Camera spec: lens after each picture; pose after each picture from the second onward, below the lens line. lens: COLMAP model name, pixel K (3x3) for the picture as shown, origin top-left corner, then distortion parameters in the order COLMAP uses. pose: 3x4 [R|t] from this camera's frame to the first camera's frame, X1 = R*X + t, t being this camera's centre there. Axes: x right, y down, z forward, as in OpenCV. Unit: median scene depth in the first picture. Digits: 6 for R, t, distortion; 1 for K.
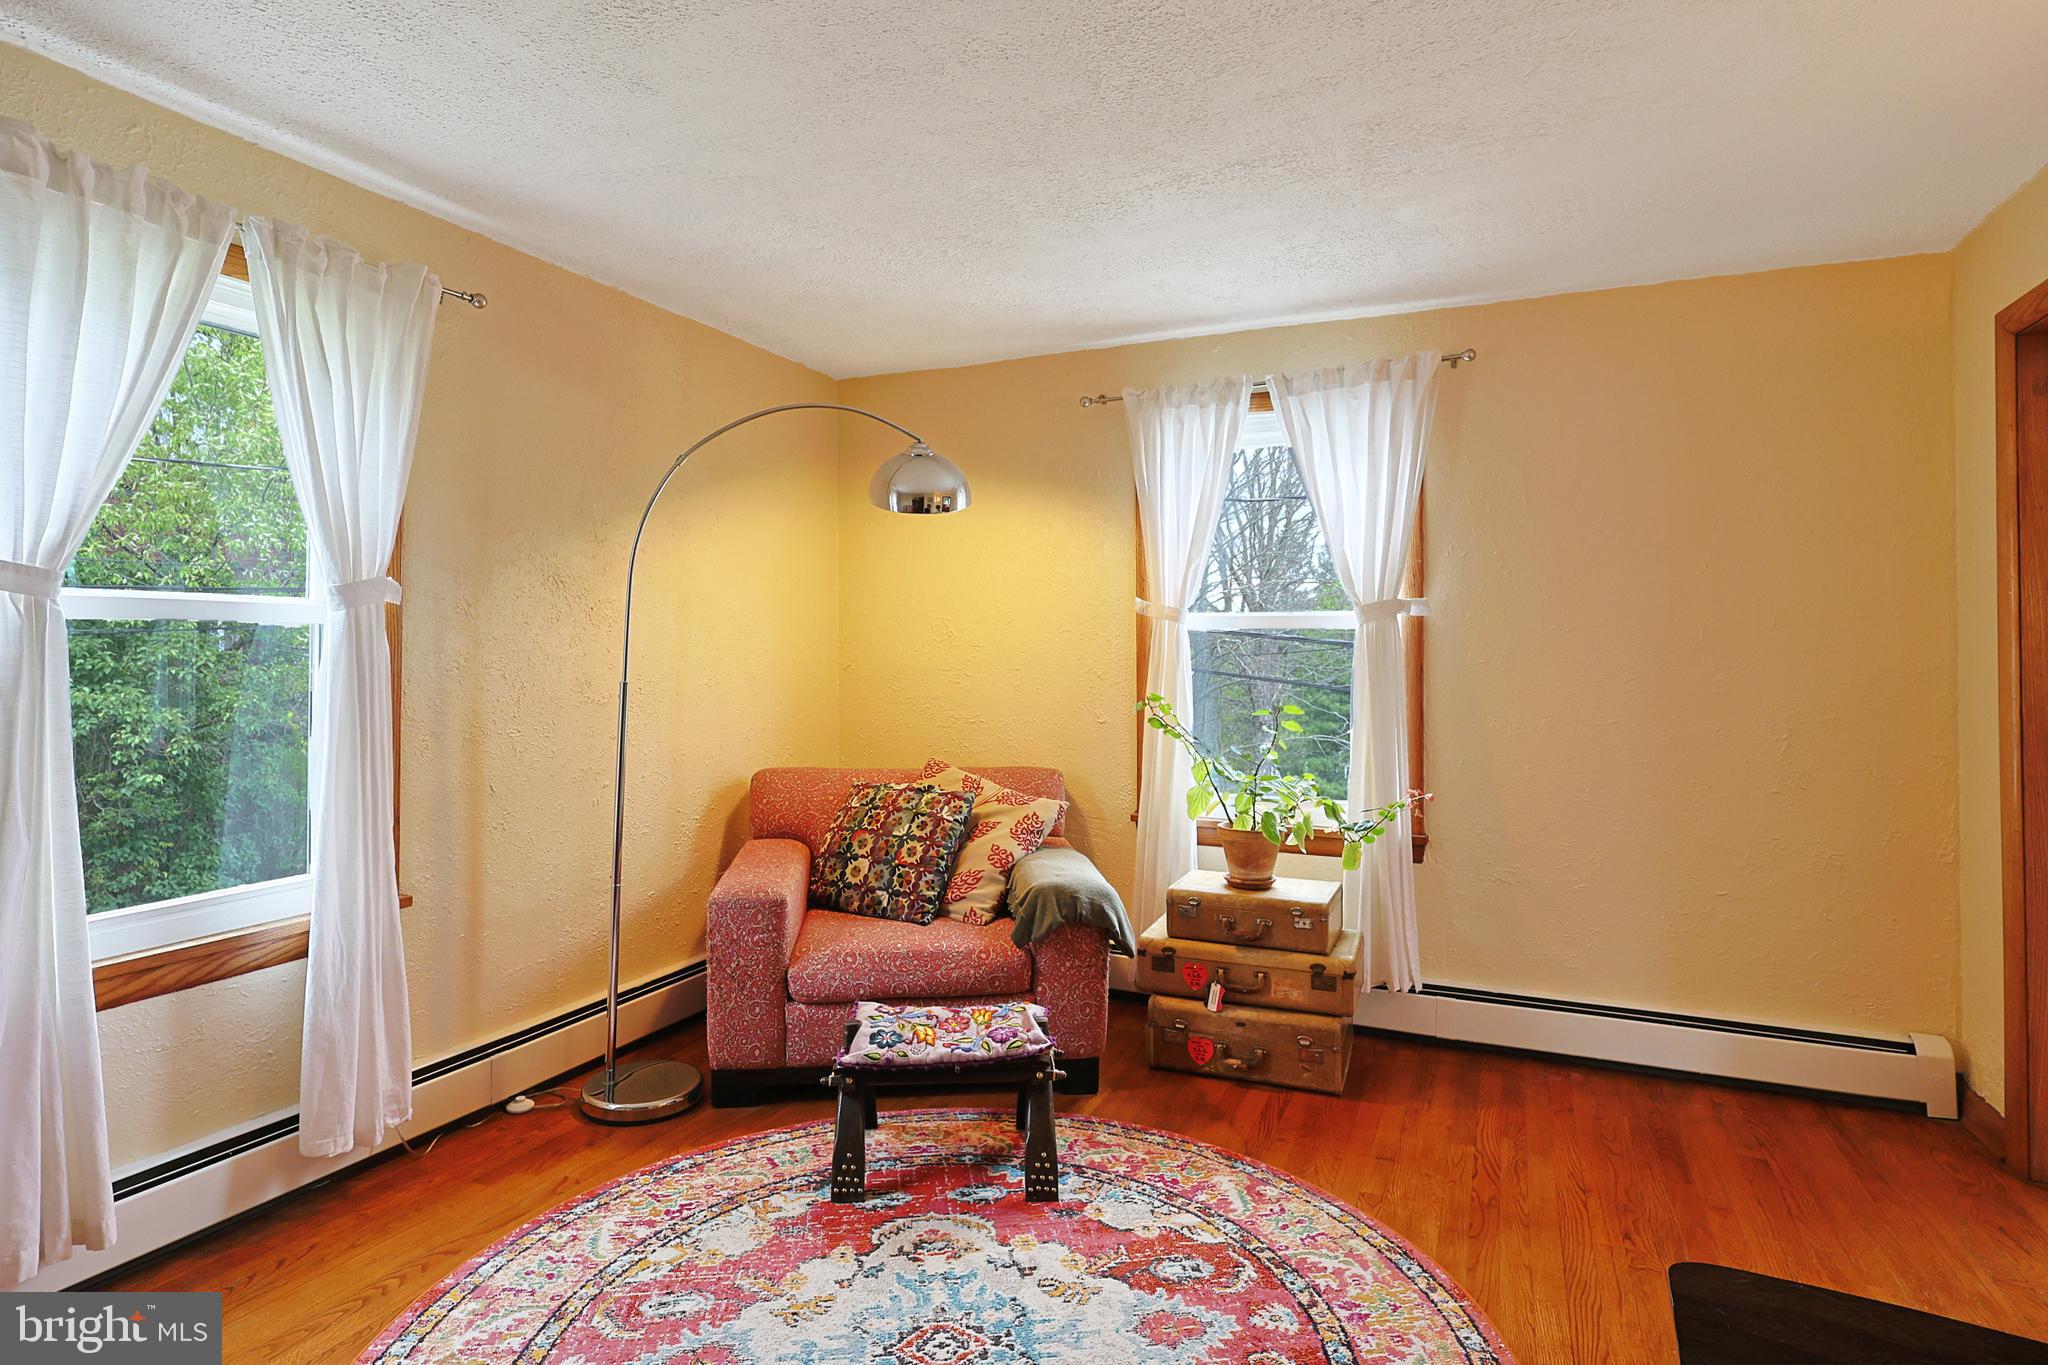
lens RADIAL K [[1077.0, 0, 1018.8], [0, 1077.0, 631.7], [0, 0, 1]] dist [0.000391, -0.000401]
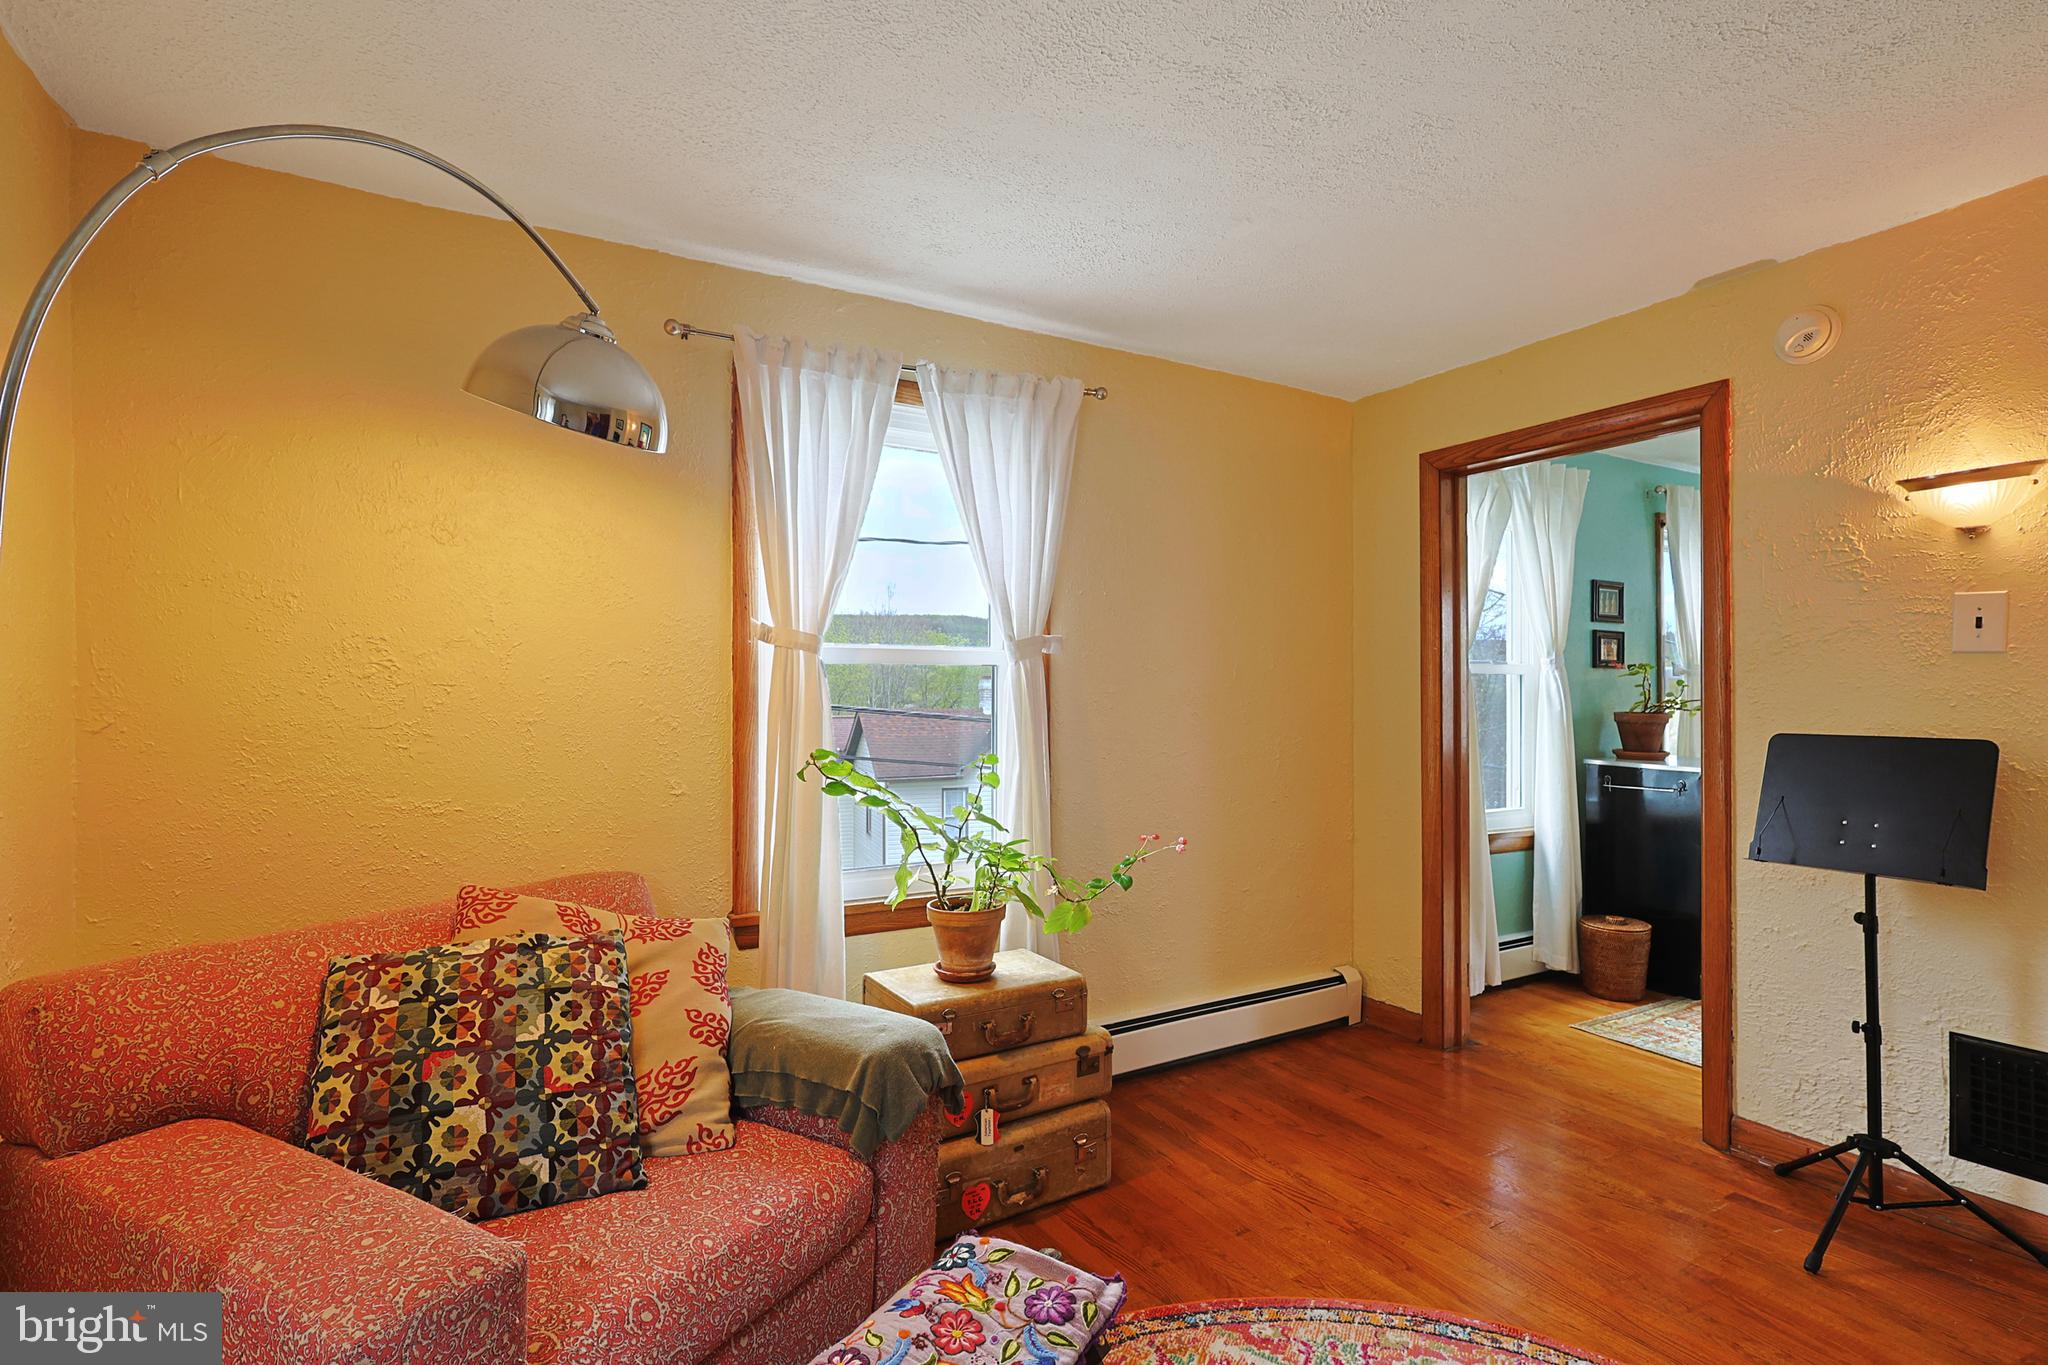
lens RADIAL K [[999.6, 0, 1030.1], [0, 999.6, 681.5], [0, 0, 1]] dist [0.001631, -0.000264]
pose [[0.574288, 0.001787, 0.818651, -0.390706], [-0.010714, 0.999928, 0.005333, 0.005792], [-0.818583, -0.011833, 0.574266, 0.533551]]
